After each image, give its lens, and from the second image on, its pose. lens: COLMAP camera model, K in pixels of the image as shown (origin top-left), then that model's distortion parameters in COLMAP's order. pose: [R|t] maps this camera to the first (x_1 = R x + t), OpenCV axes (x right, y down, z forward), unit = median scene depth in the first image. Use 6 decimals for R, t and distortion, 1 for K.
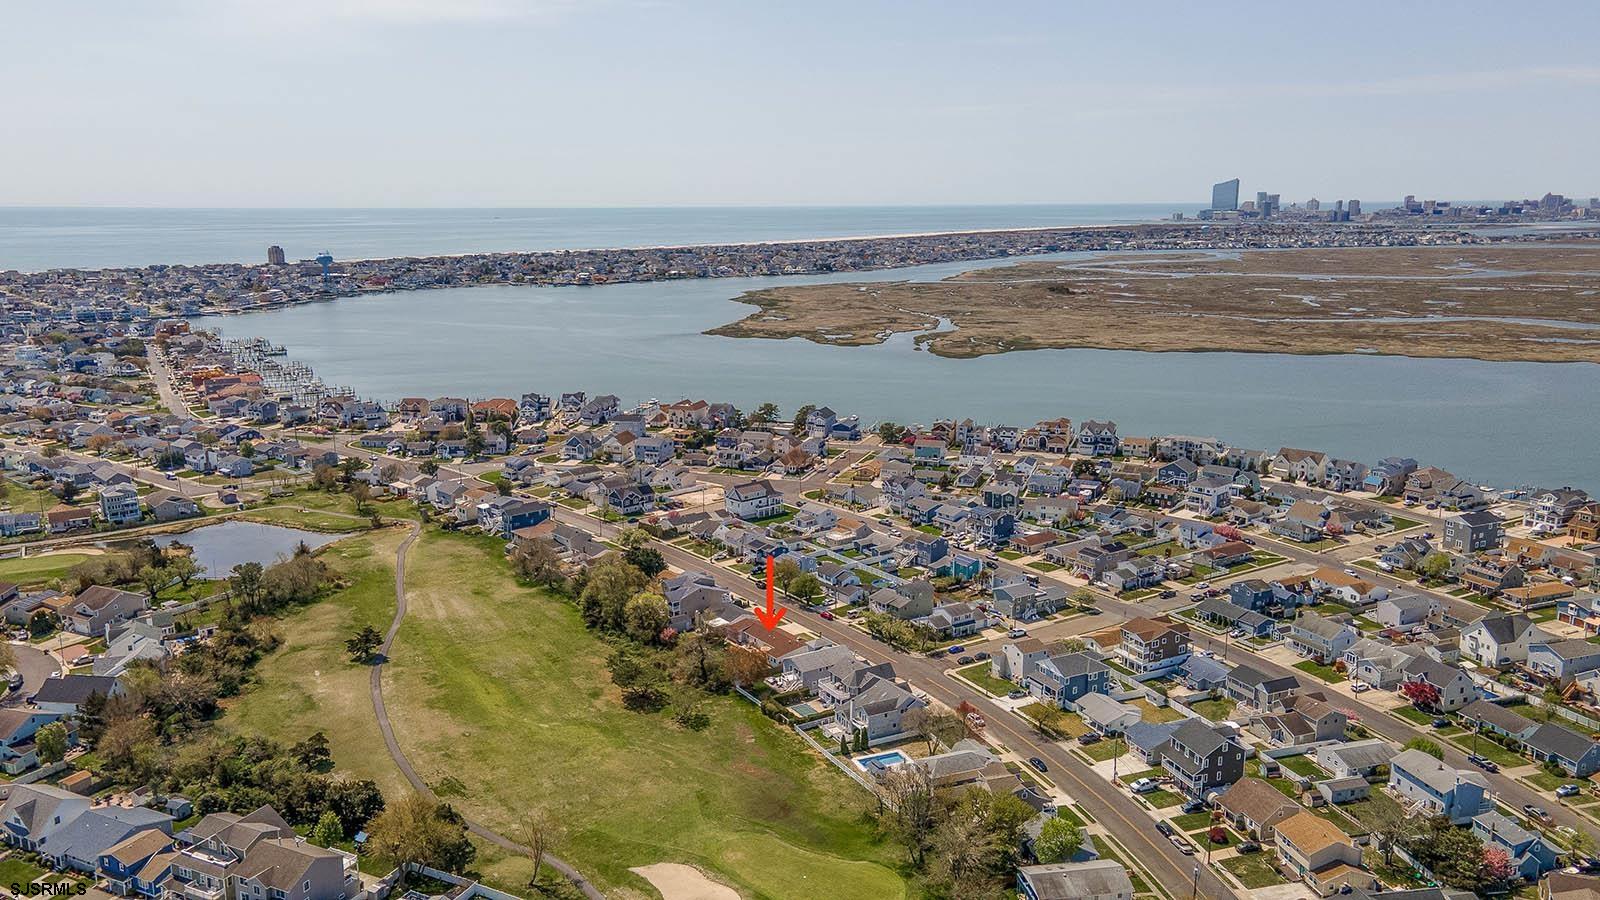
lens RADIAL K [[1165.2, 0, 779.7], [0, 1165.2, 451.6], [0, 0, 1]] dist [0.027102, 0.000783]
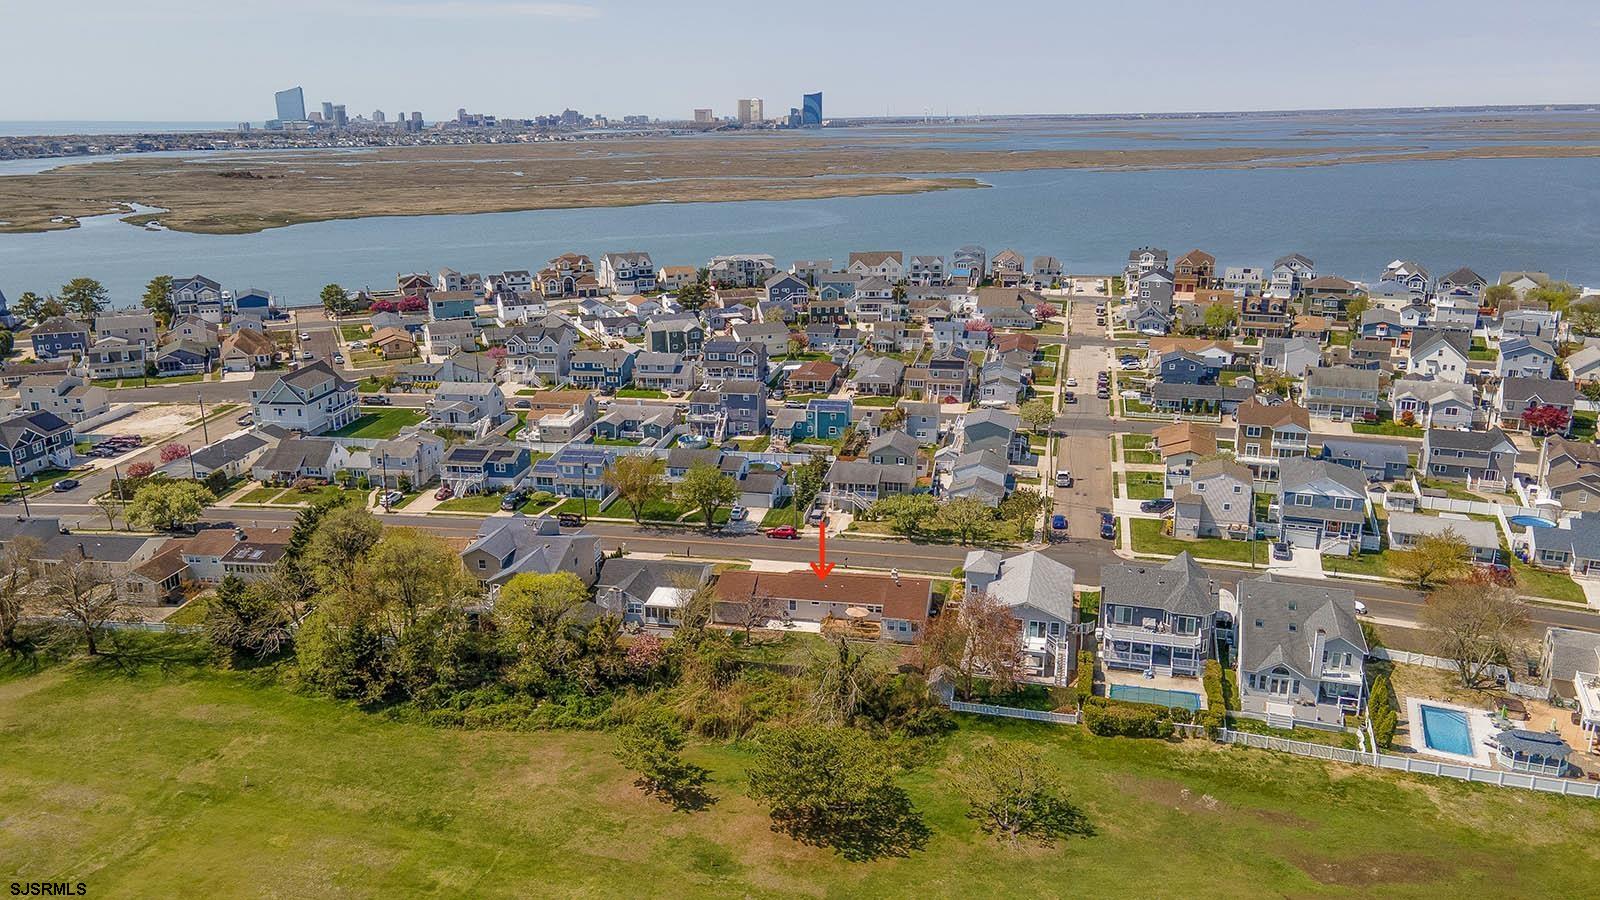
lens RADIAL K [[1136.7, 0, 773.6], [0, 1136.7, 446.7], [0, 0, 1]] dist [0.048324, 0.004801]
pose [[0.719507, -0.190886, 0.667736, -0.184862], [0.148942, 0.981526, 0.120098, 0.025382], [-0.678325, 0.013043, 0.734646, 0.389629]]
